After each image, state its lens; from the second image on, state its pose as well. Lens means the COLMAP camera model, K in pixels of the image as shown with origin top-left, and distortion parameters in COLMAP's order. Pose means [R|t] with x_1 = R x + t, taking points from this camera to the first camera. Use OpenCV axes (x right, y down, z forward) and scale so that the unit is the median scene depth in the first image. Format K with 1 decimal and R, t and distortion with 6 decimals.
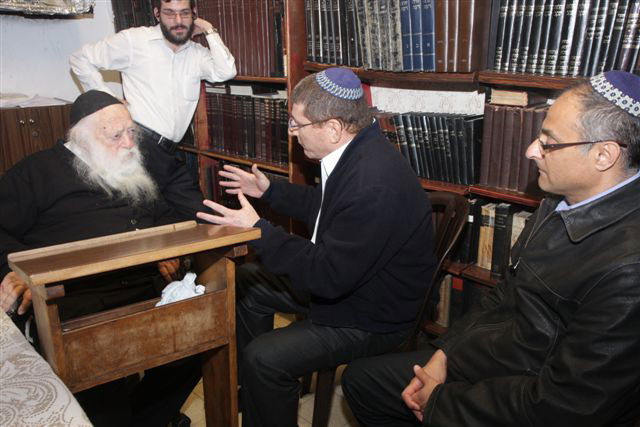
lens RADIAL K [[550.3, 0, 320.0], [0, 550.3, 213.5], [0, 0, 1]] dist [-0.065741, 0.143877]
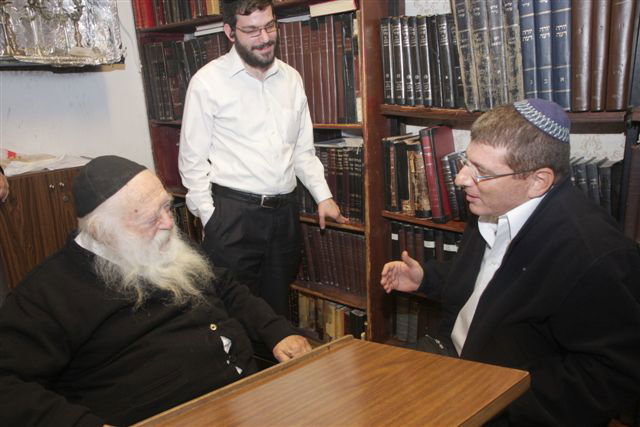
lens RADIAL K [[501.1, 0, 320.7], [0, 501.1, 223.0], [0, 0, 1]] dist [-0.104633, 0.106503]
pose [[0.997338, -0.051788, 0.051337, -0.176694], [0.053754, 0.997843, -0.037675, -0.063232], [-0.049275, 0.040334, 0.997970, 0.217768]]
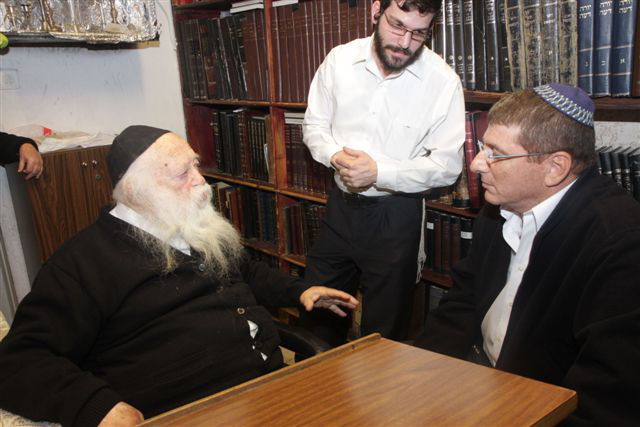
lens RADIAL K [[501.1, 0, 320.7], [0, 501.1, 223.0], [0, 0, 1]] dist [-0.104633, 0.106503]
pose [[0.999600, -0.019716, -0.020277, -0.170314], [0.019591, 0.999788, -0.006300, -0.068297], [0.020397, 0.005900, 0.999775, 0.245274]]
